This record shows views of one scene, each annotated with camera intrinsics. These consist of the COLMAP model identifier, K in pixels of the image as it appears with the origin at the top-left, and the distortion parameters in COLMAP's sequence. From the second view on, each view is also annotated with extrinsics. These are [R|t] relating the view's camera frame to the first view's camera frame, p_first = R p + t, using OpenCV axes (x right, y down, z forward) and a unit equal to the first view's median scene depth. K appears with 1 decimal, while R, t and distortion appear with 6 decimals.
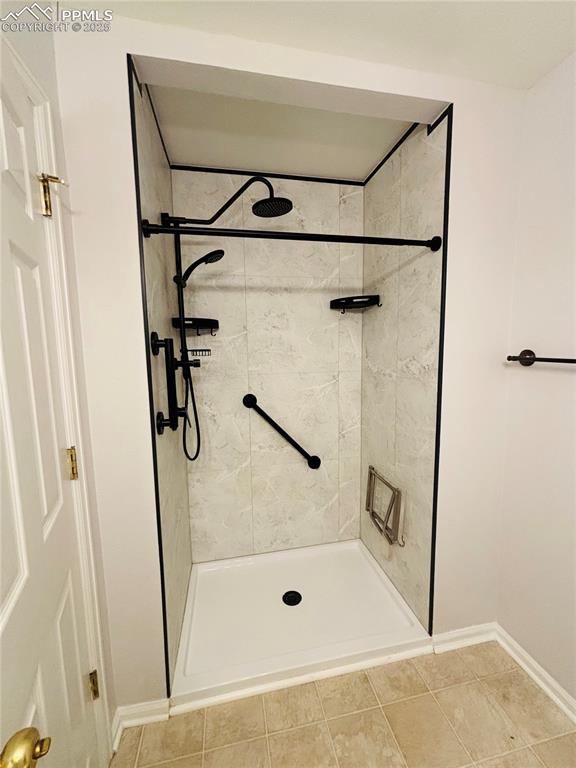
lens RADIAL K [[309.0, 0, 288.2], [0, 309.0, 383.3], [0, 0, 1]] dist [-0.000481, -0.000188]
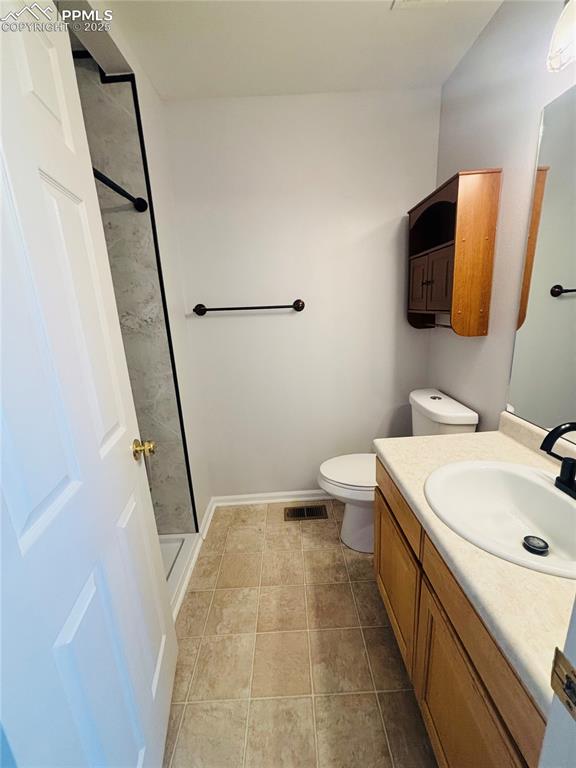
lens RADIAL K [[309.0, 0, 288.6], [0, 309.0, 384.0], [0, 0, 1]] dist [-0.000481, -0.000188]
pose [[0.192967, -0.233920, 0.952914, -0.587605], [0.161183, 0.965531, 0.204378, 0.024660], [-0.967876, 0.114155, 0.224019, 0.300324]]
